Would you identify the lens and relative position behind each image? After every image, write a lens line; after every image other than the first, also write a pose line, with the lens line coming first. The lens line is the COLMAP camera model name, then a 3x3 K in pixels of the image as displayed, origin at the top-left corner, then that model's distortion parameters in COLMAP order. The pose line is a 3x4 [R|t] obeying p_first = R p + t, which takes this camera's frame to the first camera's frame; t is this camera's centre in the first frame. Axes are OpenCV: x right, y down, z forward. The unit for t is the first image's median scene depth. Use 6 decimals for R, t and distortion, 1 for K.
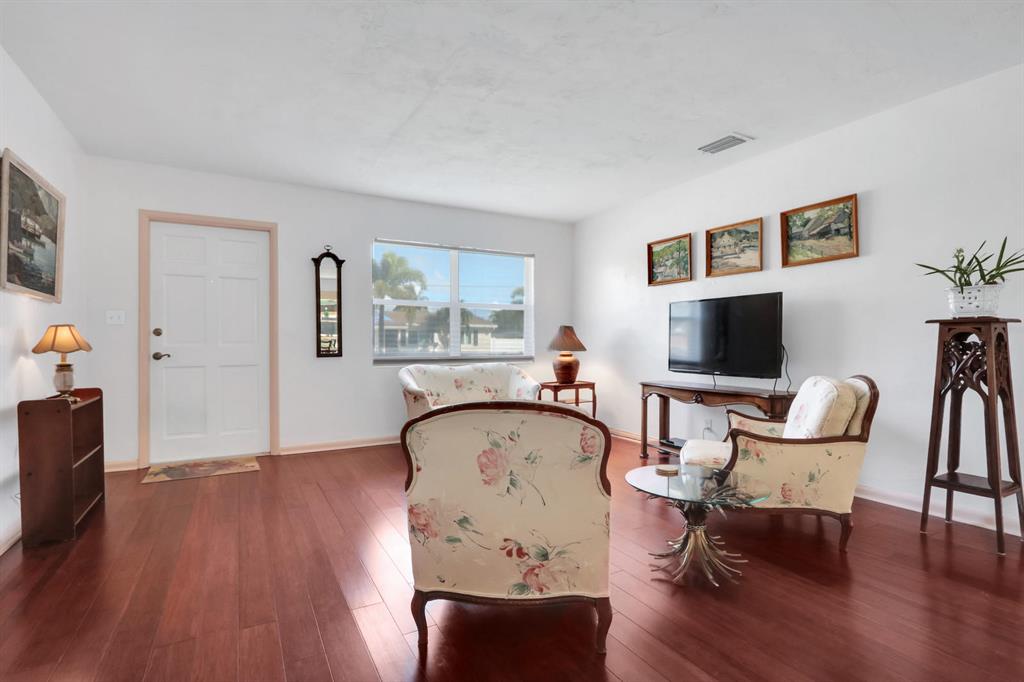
lens RADIAL K [[481.7, 0, 512.0], [0, 481.7, 341.0], [0, 0, 1]] dist [-0.020675, 0.000088]
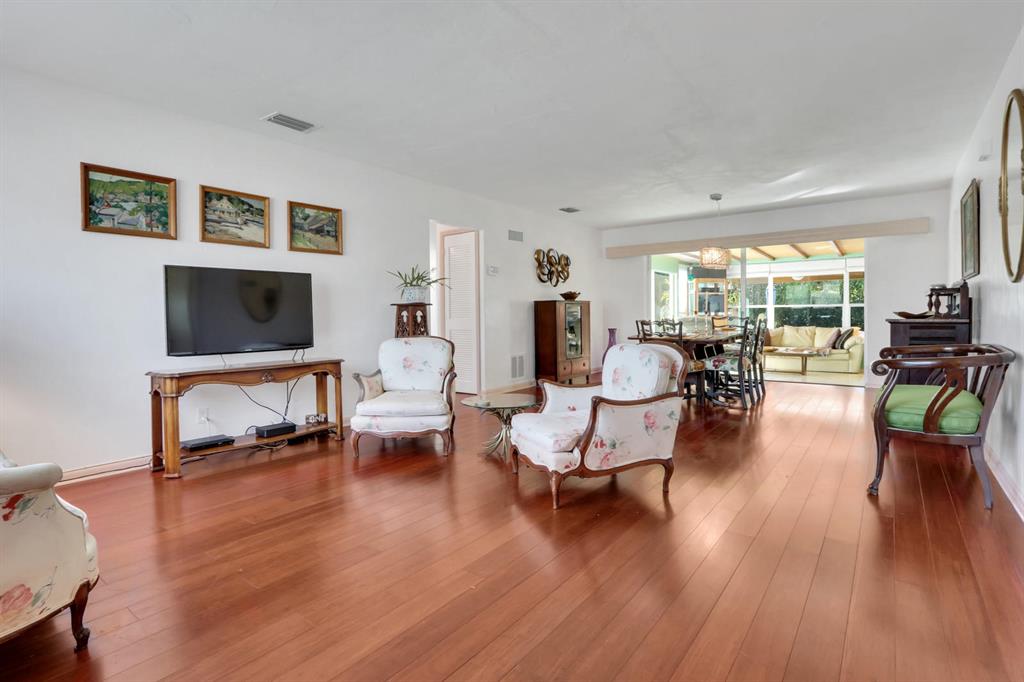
lens RADIAL K [[502.2, 0, 509.9], [0, 502.2, 316.5], [0, 0, 1]] dist [-0.002890, -0.000245]
pose [[-0.395727, -0.000934, 0.918368, -0.638999], [0.007943, 0.999959, 0.004439, -0.000043], [-0.918334, 0.009051, -0.395703, 0.883317]]
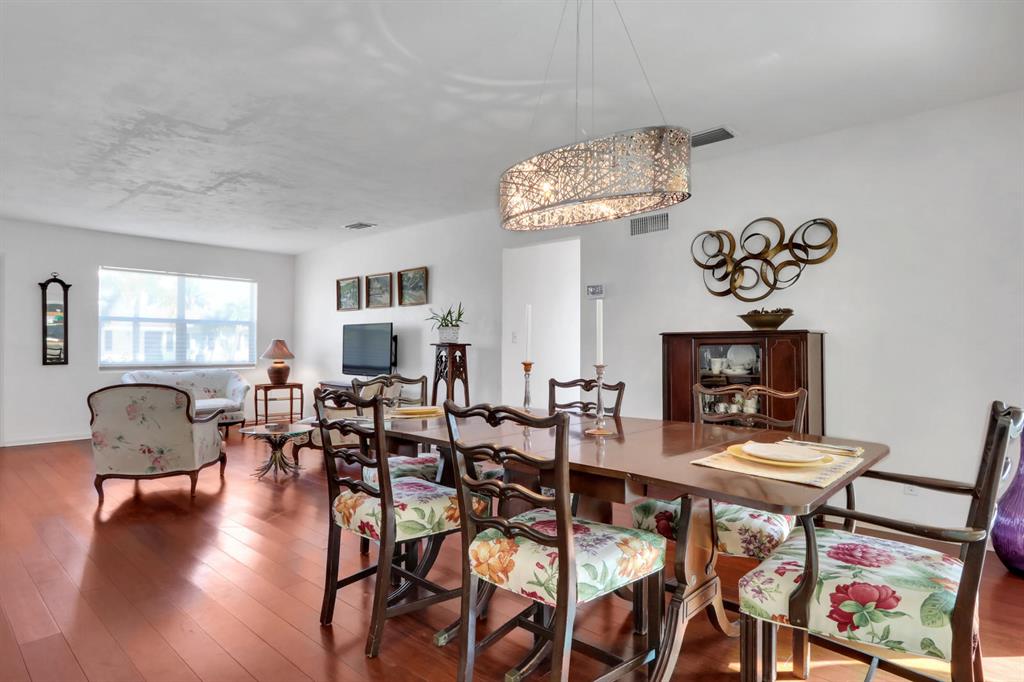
lens RADIAL K [[559.8, 0, 512.0], [0, 559.8, 341.0], [0, 0, 1]] dist [-0.013452, -0.000164]
pose [[0.950451, 0.008083, 0.310769, 0.311137], [-0.005917, 0.999951, -0.007913, -0.024602], [-0.310817, 0.005682, 0.950453, -0.764854]]
